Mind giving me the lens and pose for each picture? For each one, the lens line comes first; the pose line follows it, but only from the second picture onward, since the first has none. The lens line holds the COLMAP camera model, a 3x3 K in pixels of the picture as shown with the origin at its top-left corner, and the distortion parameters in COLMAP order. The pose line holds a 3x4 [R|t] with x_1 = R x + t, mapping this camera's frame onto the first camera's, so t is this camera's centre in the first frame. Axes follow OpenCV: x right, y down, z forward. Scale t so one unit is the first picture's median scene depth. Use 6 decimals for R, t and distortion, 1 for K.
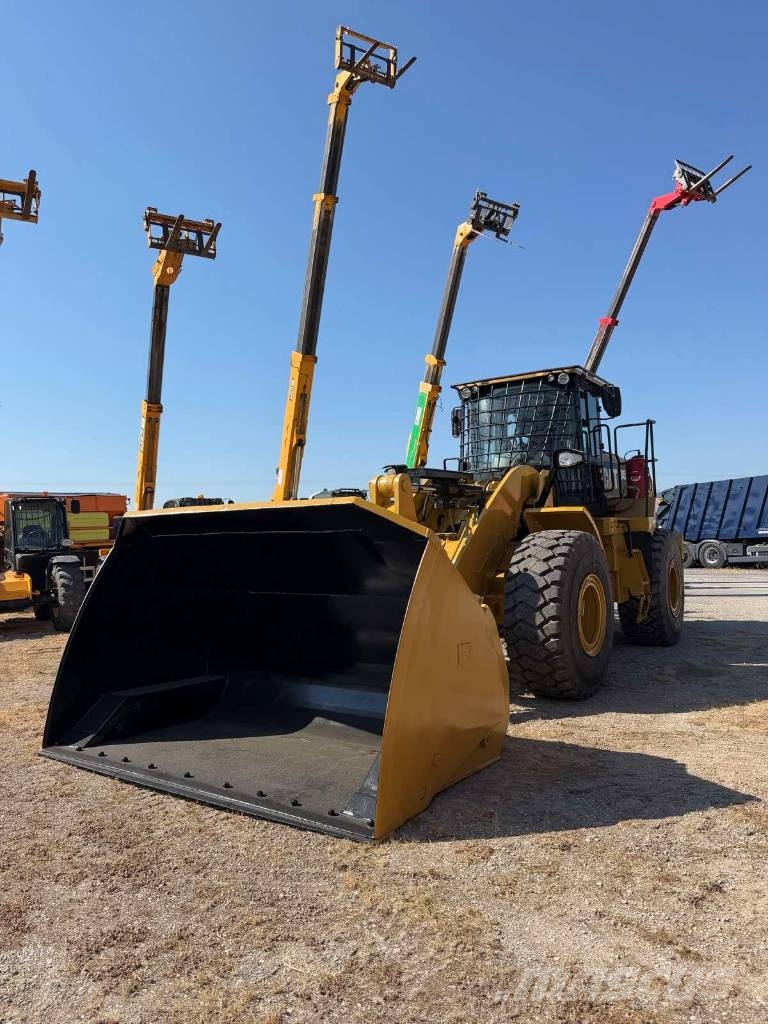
lens RADIAL K [[733.0, 0, 382.8], [0, 733.0, 513.2], [0, 0, 1]] dist [0.033260, -0.043752]
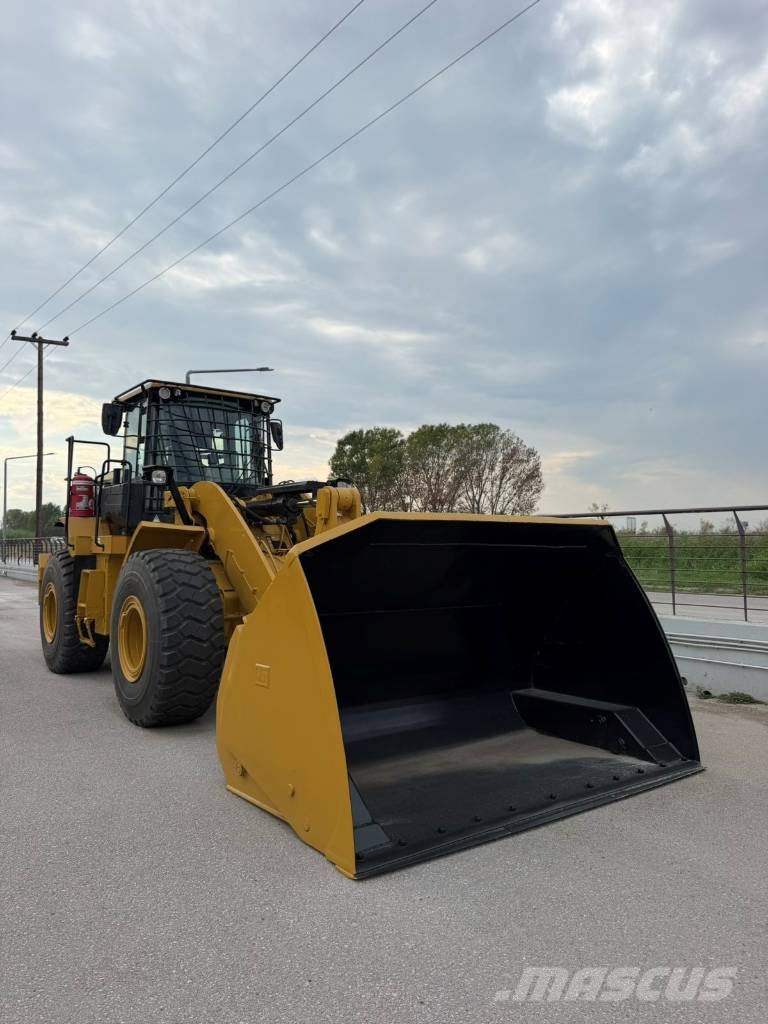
lens RADIAL K [[733.0, 0, 372.3], [0, 733.0, 524.8], [0, 0, 1]] dist [0.033260, -0.043752]
pose [[0.332011, 0.057444, 0.941525, -0.681517], [-0.041165, 0.998075, -0.046378, 0.029531], [-0.942377, -0.023360, 0.333737, 0.490489]]
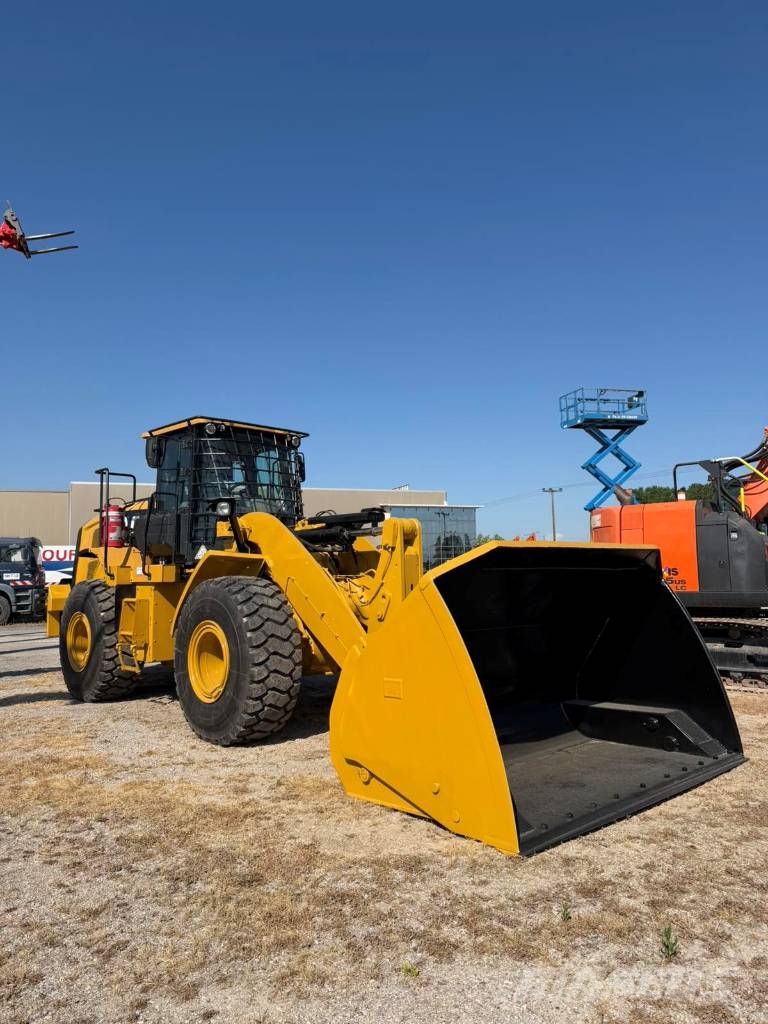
lens RADIAL K [[733.0, 0, 381.4], [0, 733.0, 503.4], [0, 0, 1]] dist [0.033260, -0.043752]
pose [[0.223034, 0.118126, 0.967627, -0.792230], [-0.026623, 0.992999, -0.115087, 0.037582], [-0.974447, -0.000093, 0.224618, 0.611972]]
